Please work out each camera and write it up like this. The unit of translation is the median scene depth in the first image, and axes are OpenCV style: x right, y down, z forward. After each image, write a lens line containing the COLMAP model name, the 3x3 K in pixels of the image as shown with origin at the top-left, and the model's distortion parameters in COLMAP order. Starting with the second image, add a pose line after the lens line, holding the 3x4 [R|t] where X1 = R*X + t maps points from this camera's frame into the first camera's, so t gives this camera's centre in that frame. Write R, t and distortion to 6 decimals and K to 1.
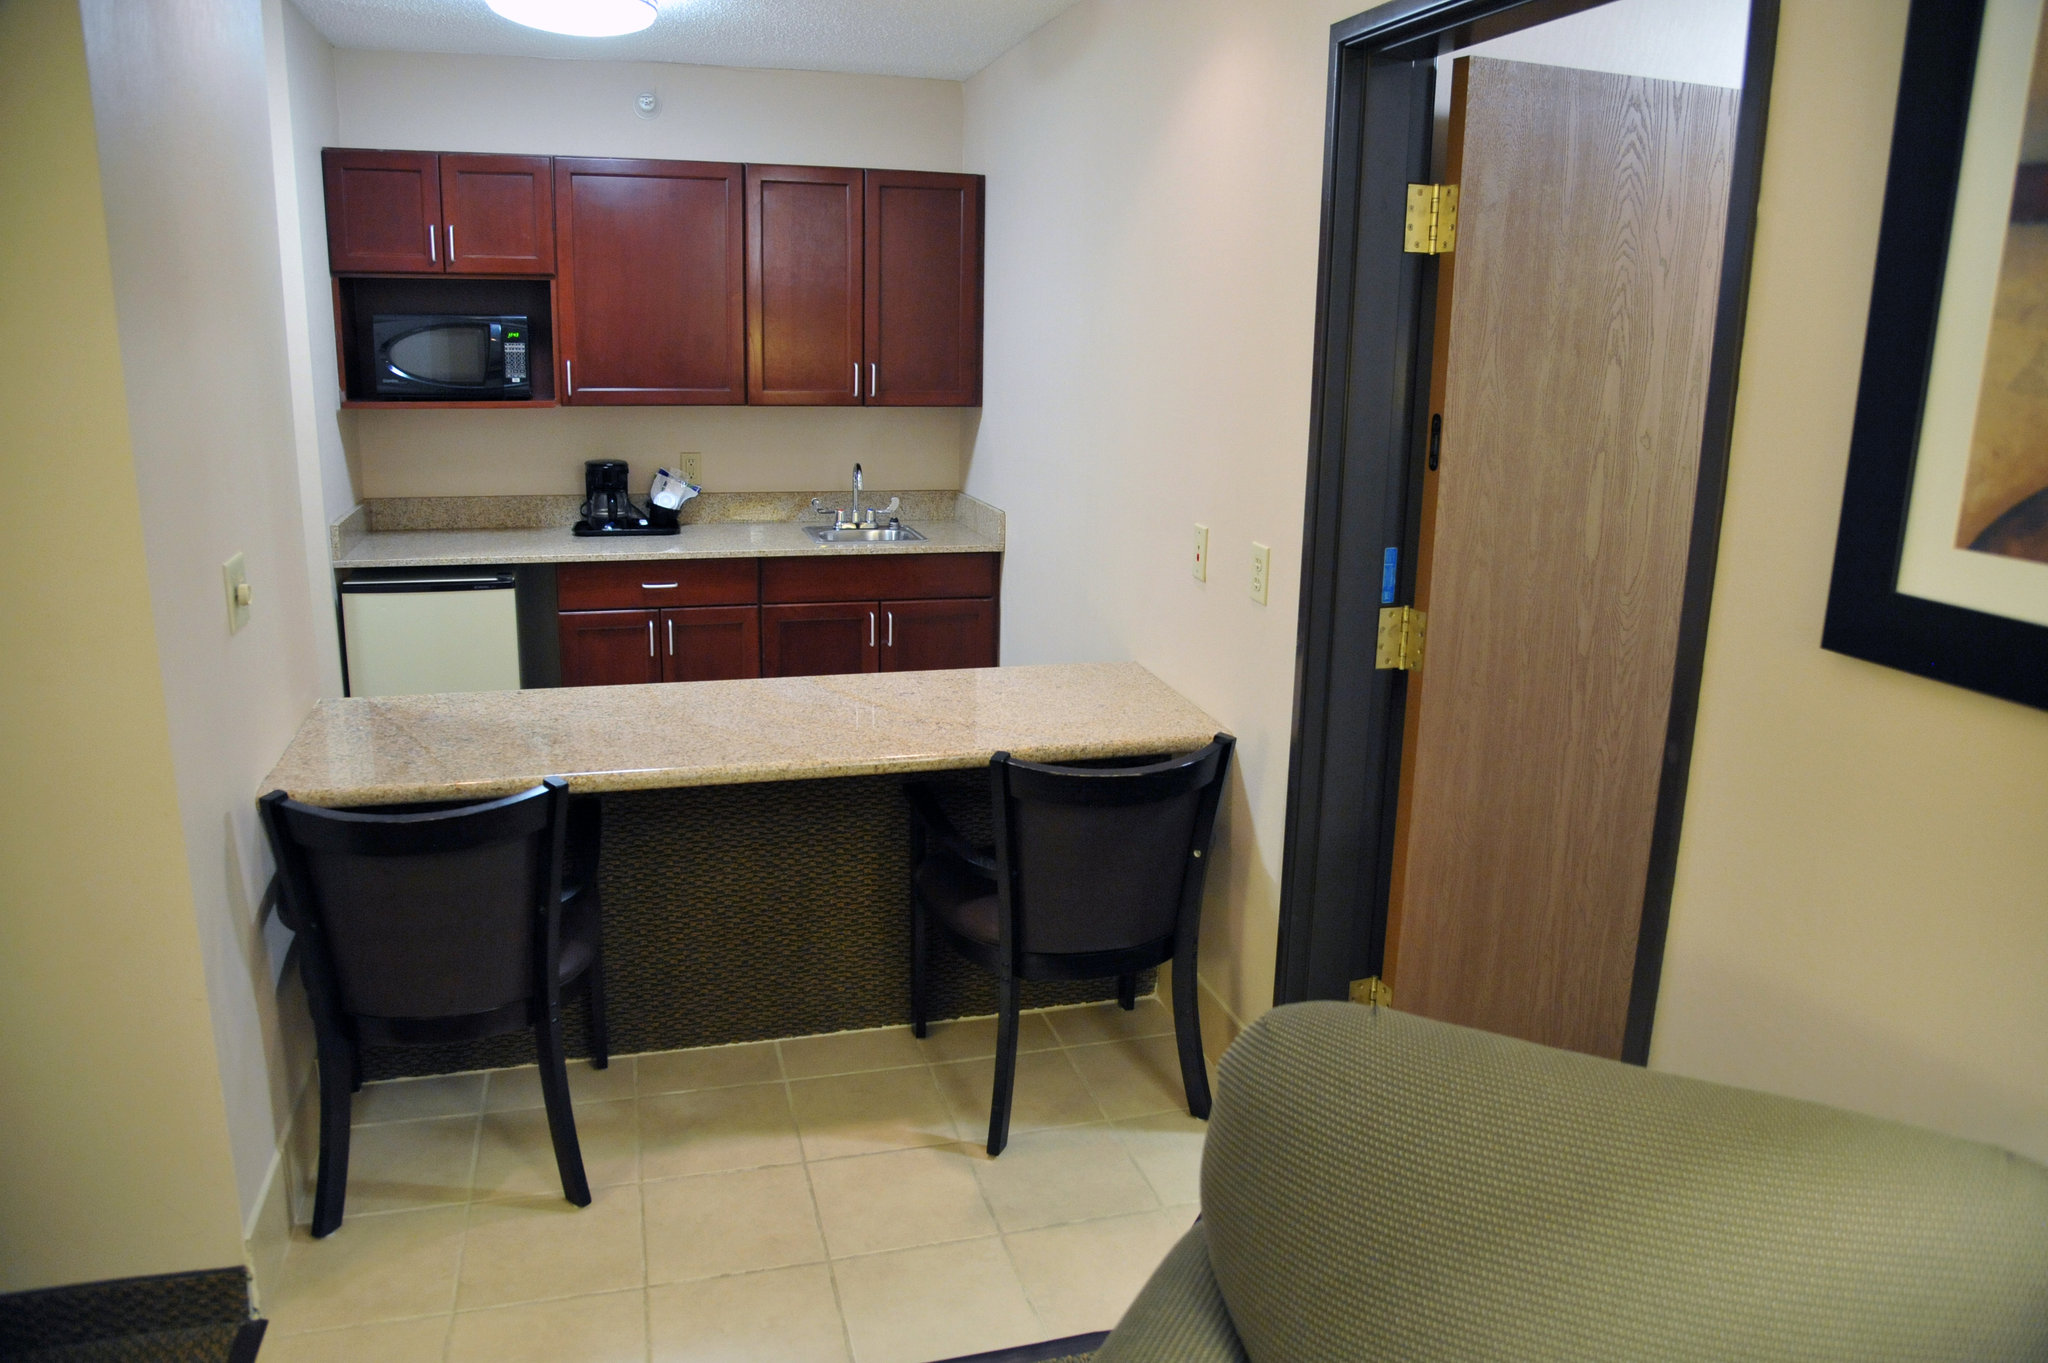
lens RADIAL K [[1417.7, 0, 1024.0], [0, 1417.7, 681.5], [0, 0, 1]] dist [-0.109265, 0.058740]
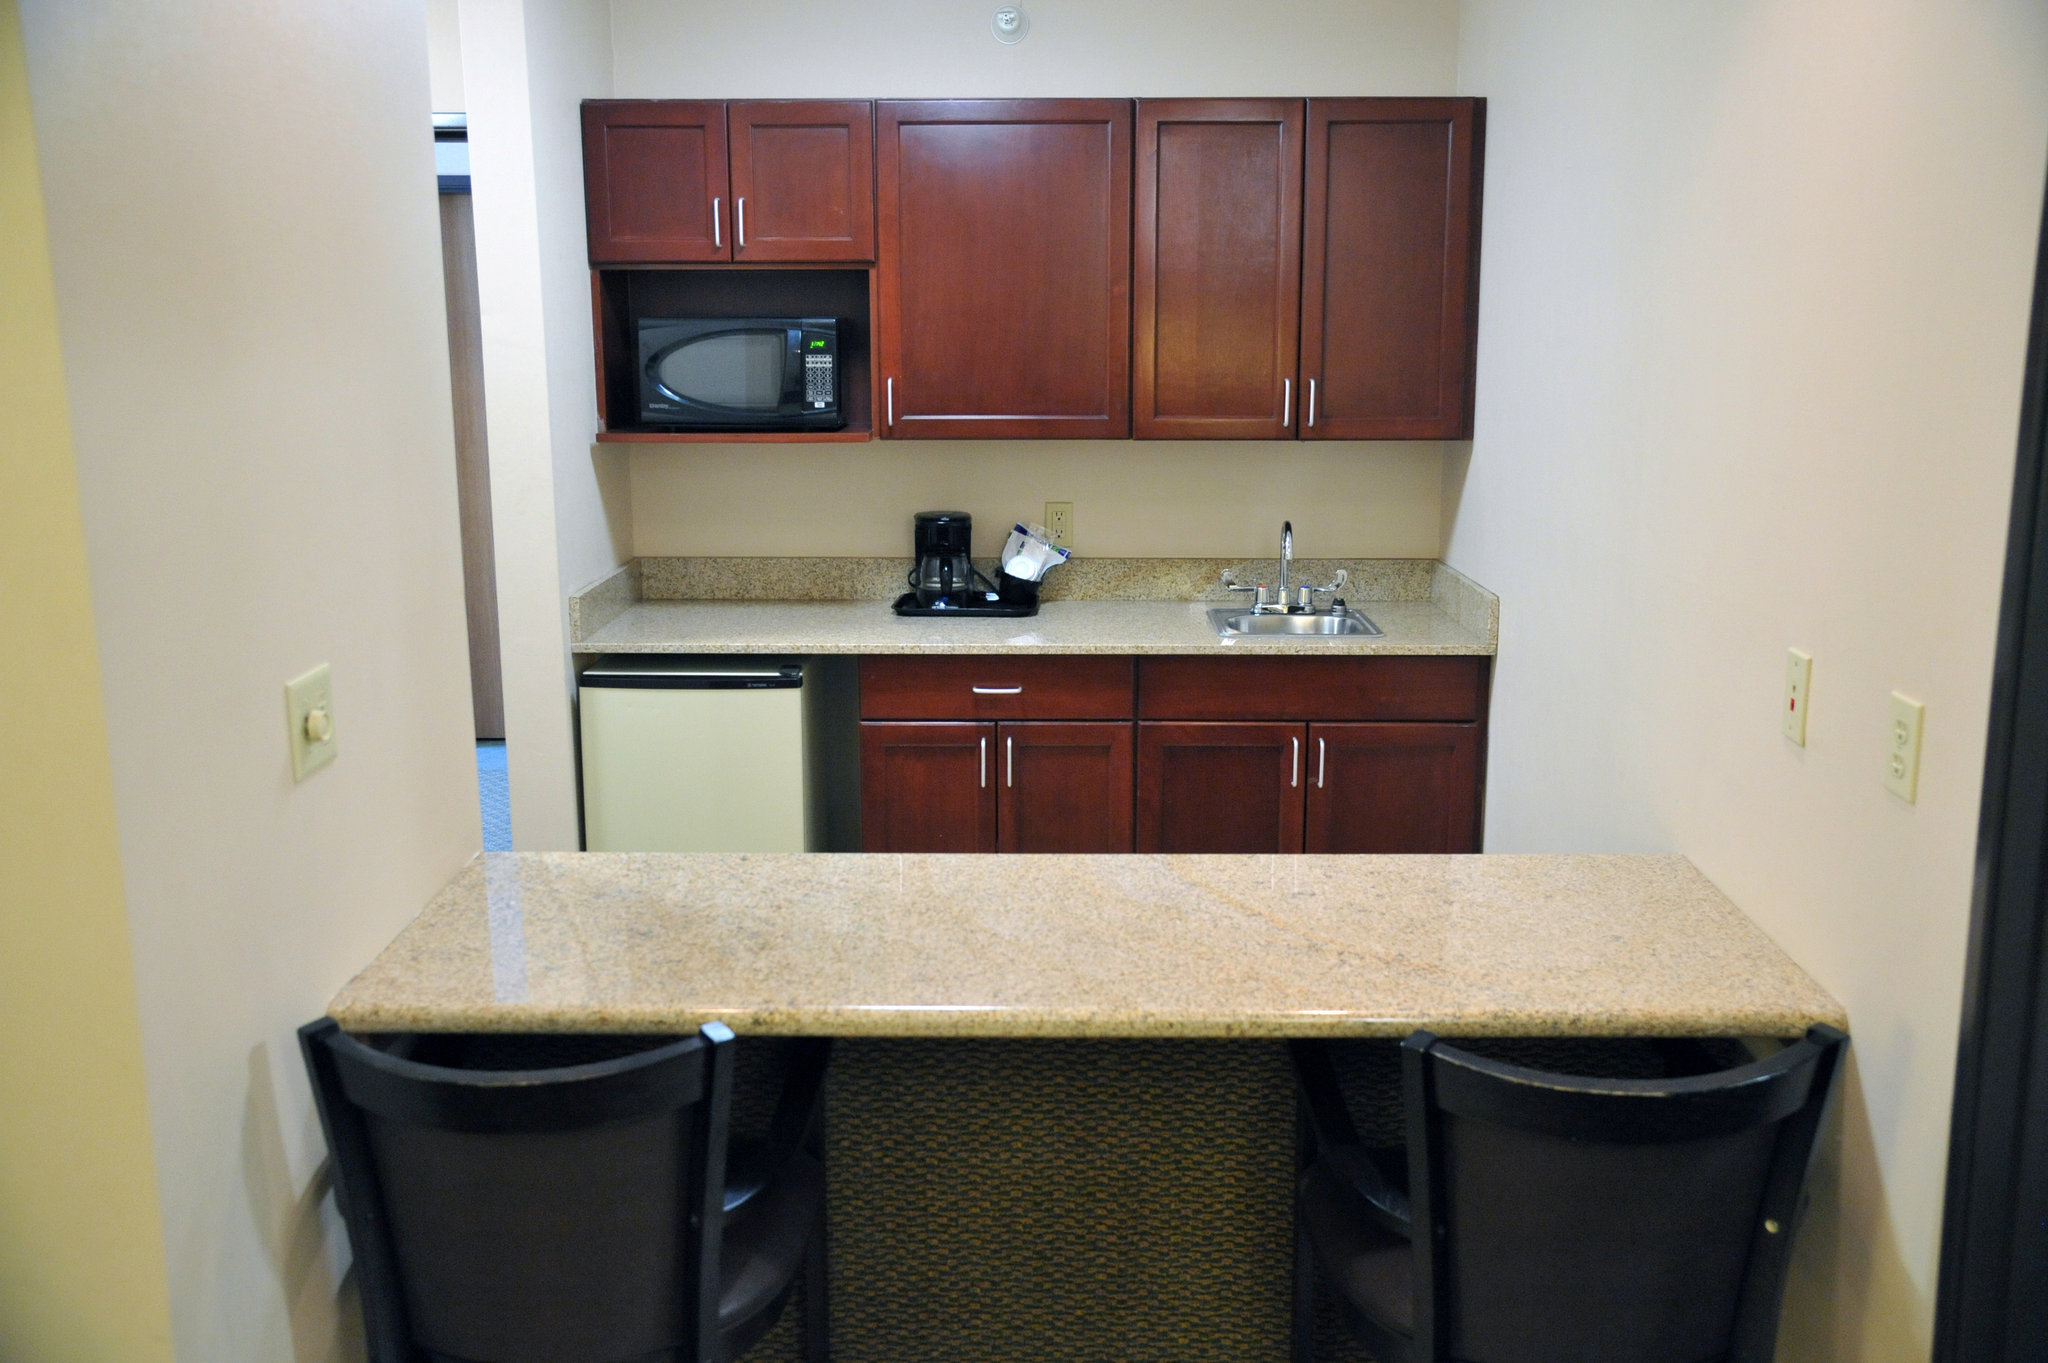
lens RADIAL K [[1798.9, 0, 1024.0], [0, 1798.9, 681.5], [0, 0, 1]] dist [-0.043715, 0.128967]
pose [[0.954664, 0.034764, -0.295650, 0.026850], [-0.048526, 0.998047, -0.039338, -0.038622], [0.293705, 0.051901, 0.954486, 0.132651]]
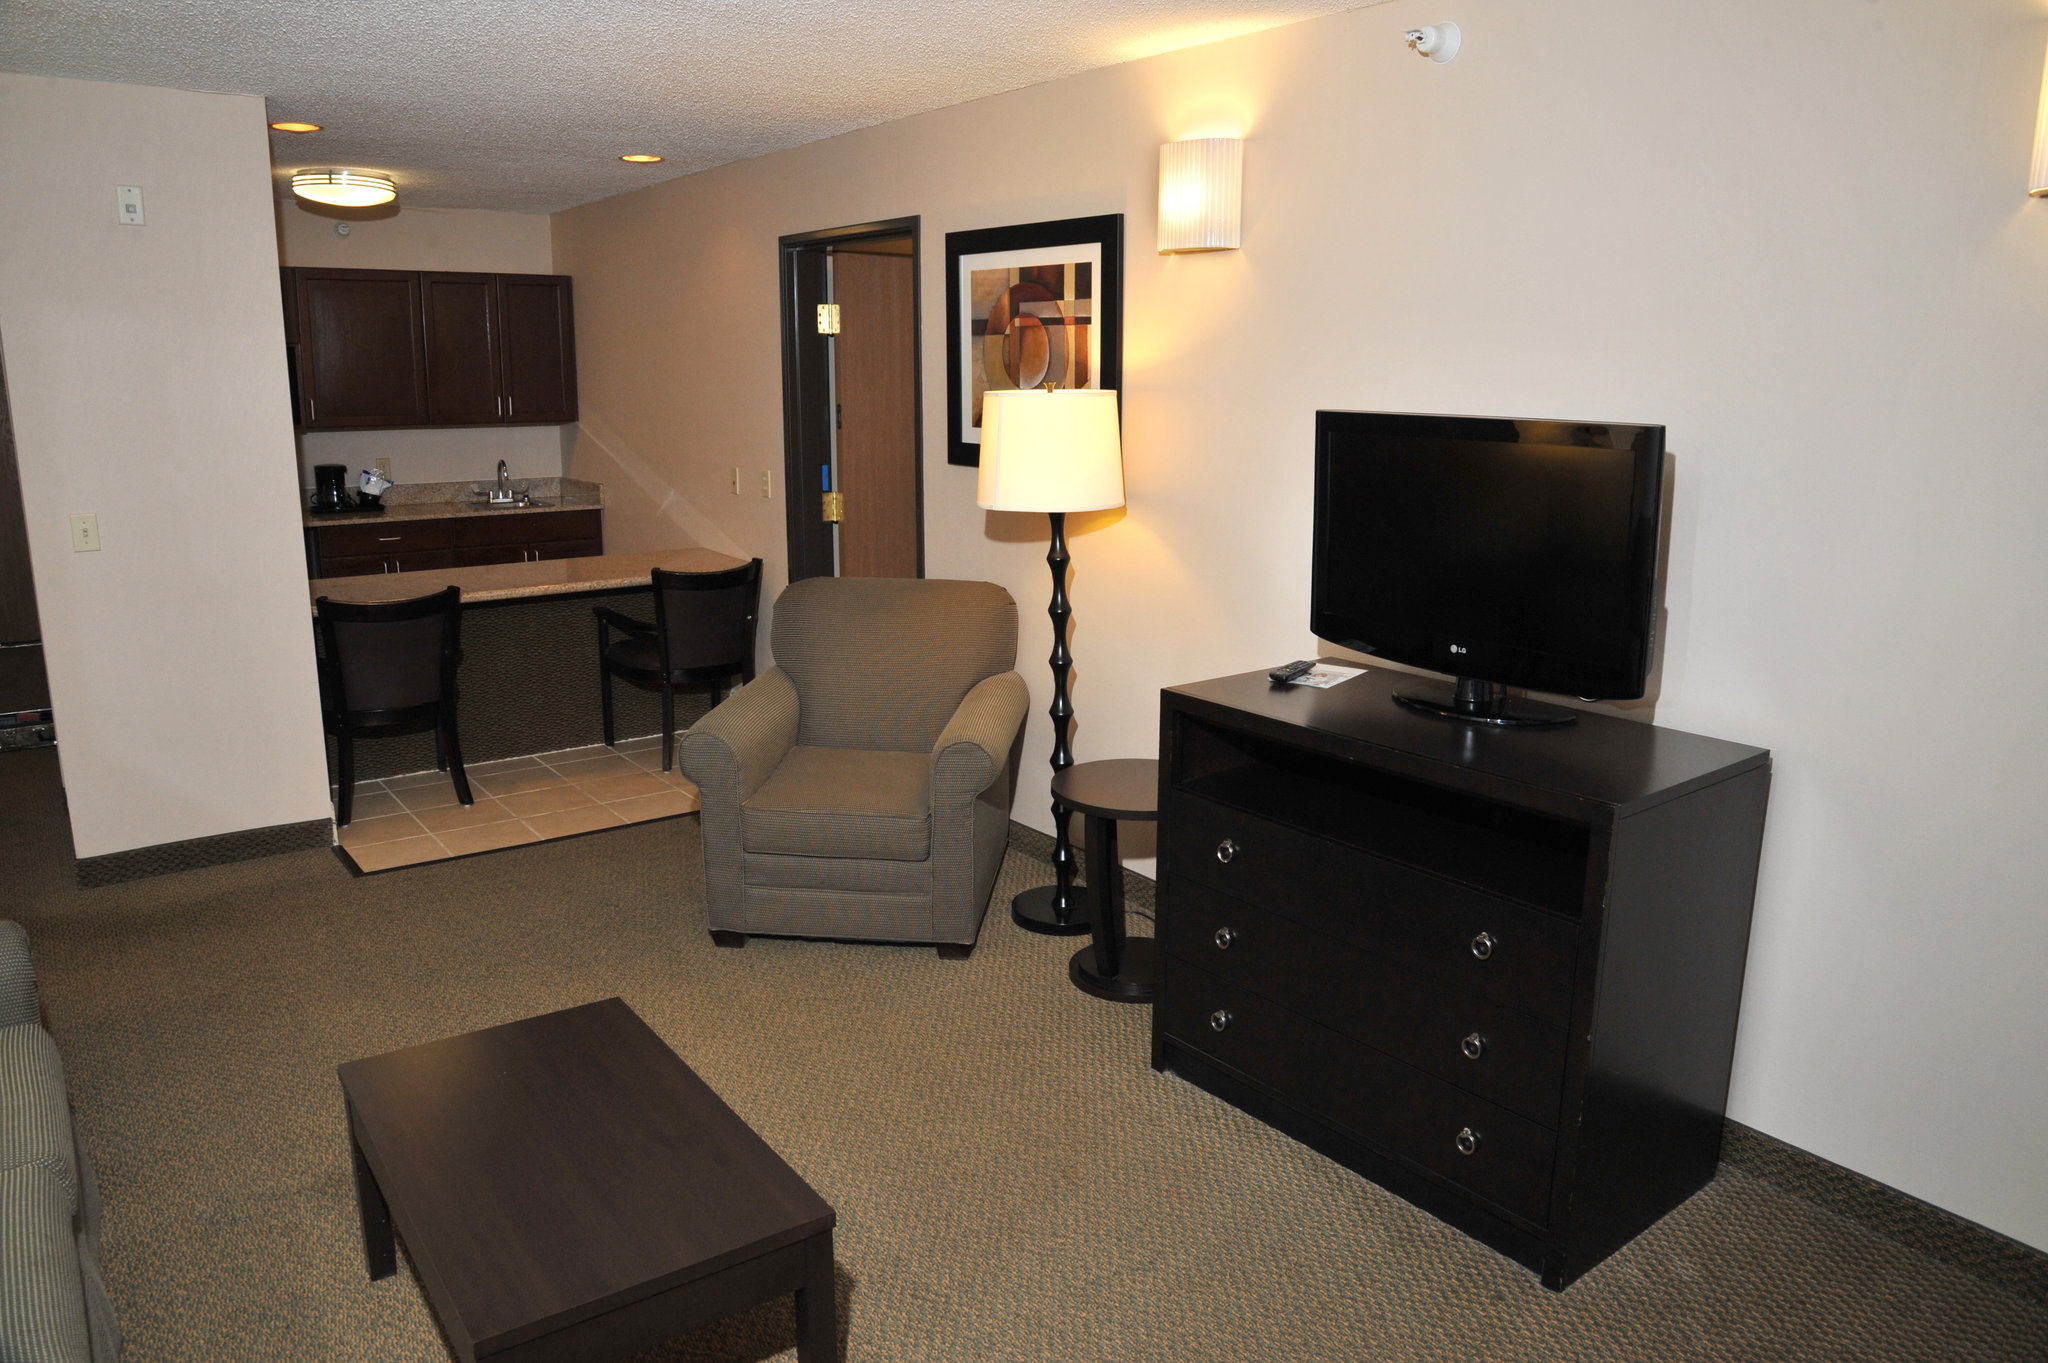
lens RADIAL K [[1417.7, 0, 1024.0], [0, 1417.7, 681.5], [0, 0, 1]] dist [-0.109265, 0.058740]
pose [[0.935765, -0.092873, 0.340173, -0.141909], [0.099332, 0.995053, -0.001582, 0.169371], [-0.338343, 0.035270, 0.940361, -0.720179]]
